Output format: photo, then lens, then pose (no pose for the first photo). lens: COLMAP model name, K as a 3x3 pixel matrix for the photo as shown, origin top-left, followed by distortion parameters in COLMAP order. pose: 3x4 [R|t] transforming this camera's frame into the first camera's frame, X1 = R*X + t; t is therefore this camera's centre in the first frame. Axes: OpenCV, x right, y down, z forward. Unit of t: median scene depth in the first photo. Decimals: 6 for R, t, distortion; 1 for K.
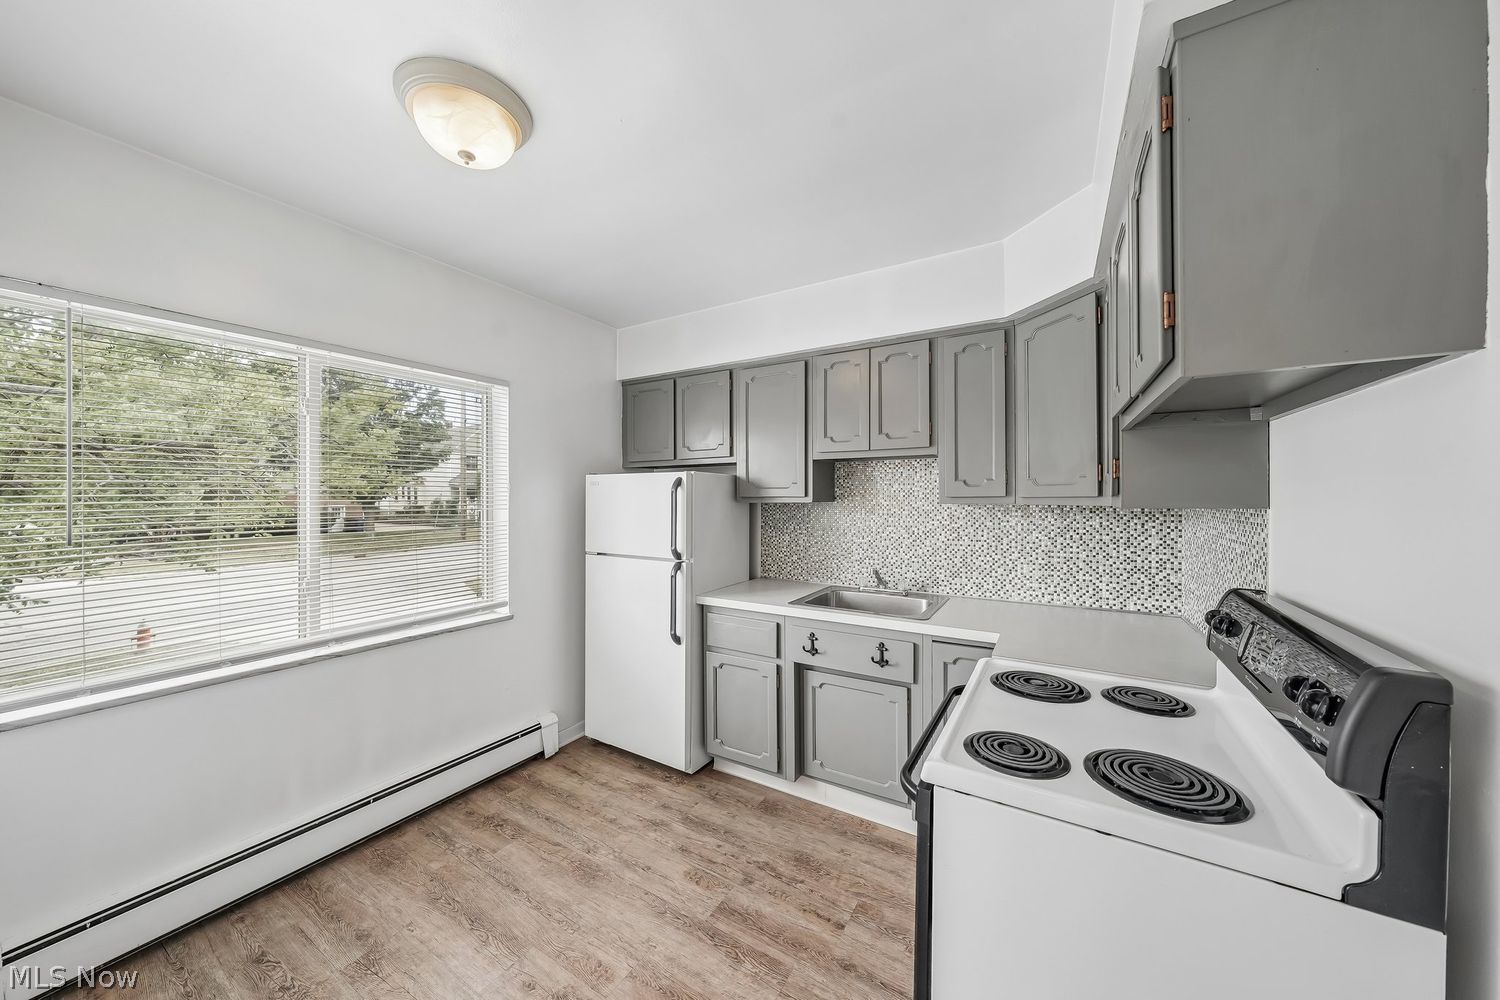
lens RADIAL K [[522.8, 0, 752.6], [0, 522.8, 500.1], [0, 0, 1]] dist [-0.005506, 0.000505]
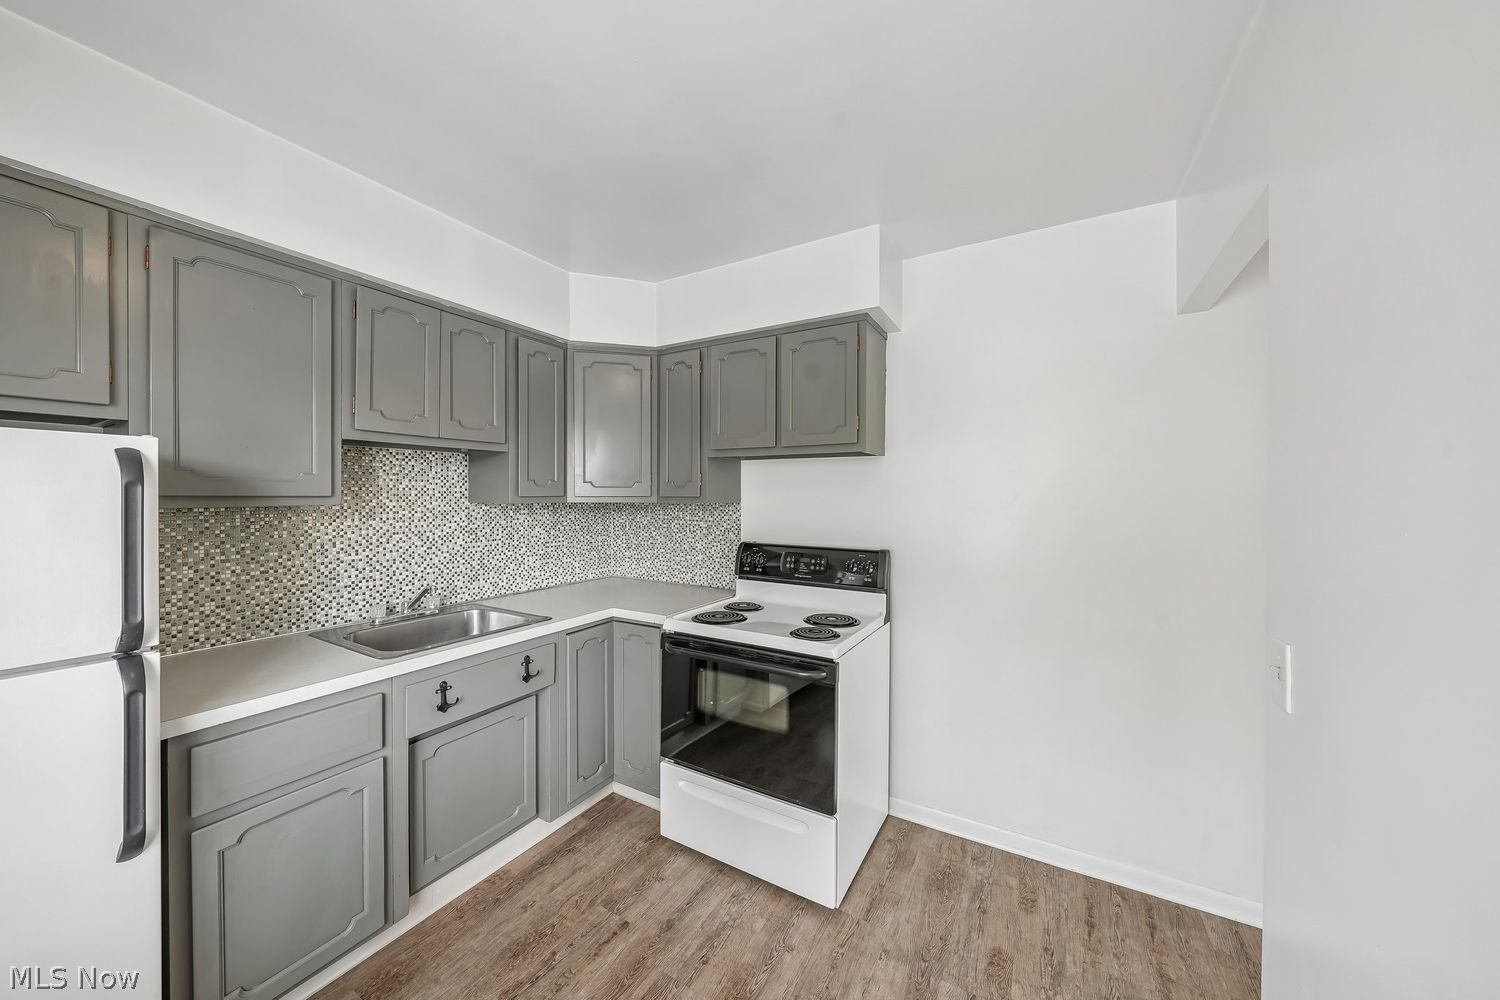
lens RADIAL K [[522.8, 0, 743.8], [0, 522.8, 498.9], [0, 0, 1]] dist [-0.005506, 0.000505]
pose [[-0.025864, -0.007088, 0.999640, -0.604454], [0.000865, 0.999974, 0.007113, -0.007719], [-0.999665, 0.001049, -0.025857, 0.575014]]
